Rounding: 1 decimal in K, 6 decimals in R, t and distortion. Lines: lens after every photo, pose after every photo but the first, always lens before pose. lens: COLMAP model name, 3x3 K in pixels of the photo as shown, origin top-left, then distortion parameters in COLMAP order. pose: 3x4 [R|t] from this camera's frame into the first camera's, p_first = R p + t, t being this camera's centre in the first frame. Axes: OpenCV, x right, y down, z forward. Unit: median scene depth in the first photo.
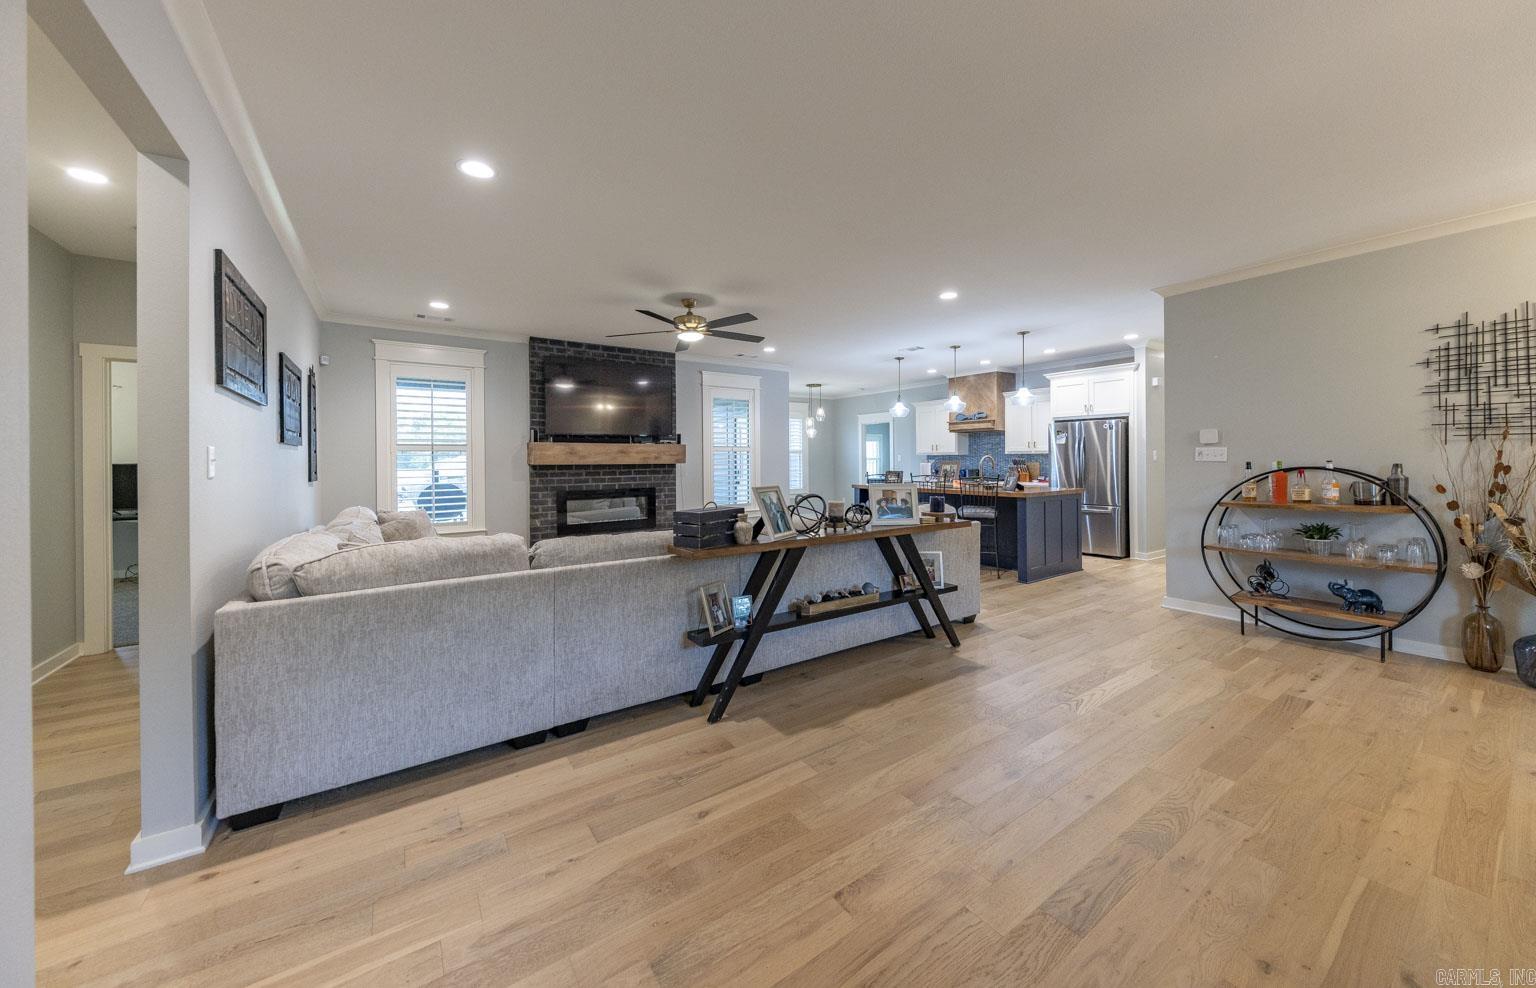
lens RADIAL K [[552.0, 0, 789.0], [0, 552.0, 457.0], [0, 0, 1]] dist [0.008008, -0.001153]
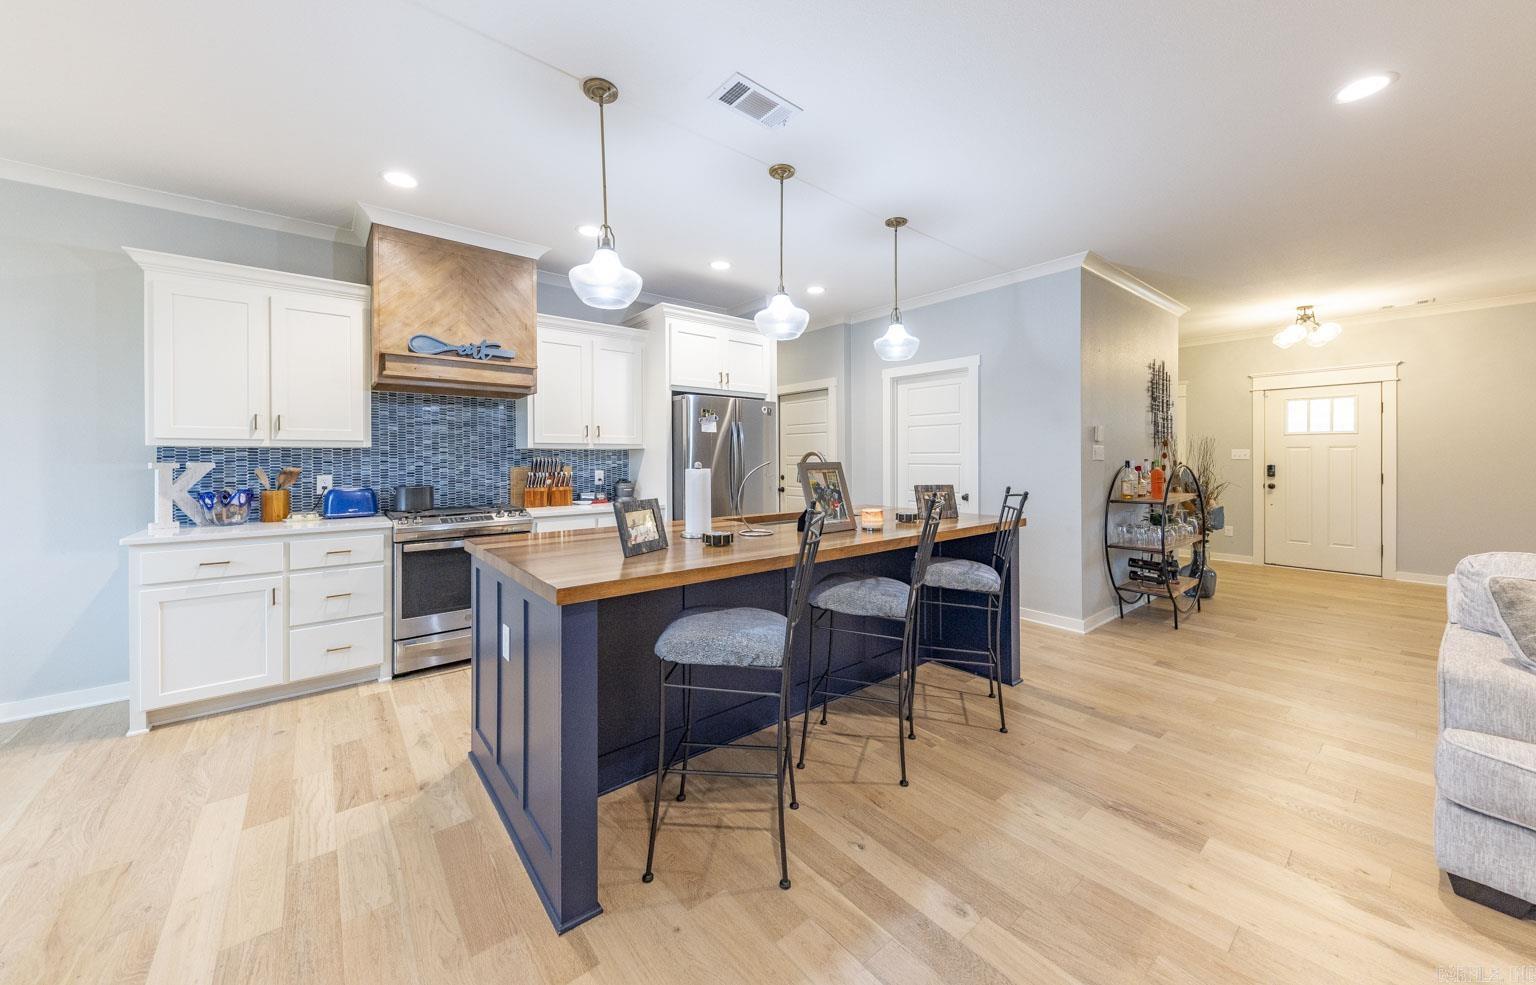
lens RADIAL K [[552.0, 0, 770.5], [0, 552.0, 454.1], [0, 0, 1]] dist [0.008008, -0.001153]
pose [[-0.064905, 0.014466, 0.997787, -0.163724], [-0.000590, 0.999894, -0.014535, 0.013180], [-0.997891, -0.001532, -0.064890, 1.873341]]
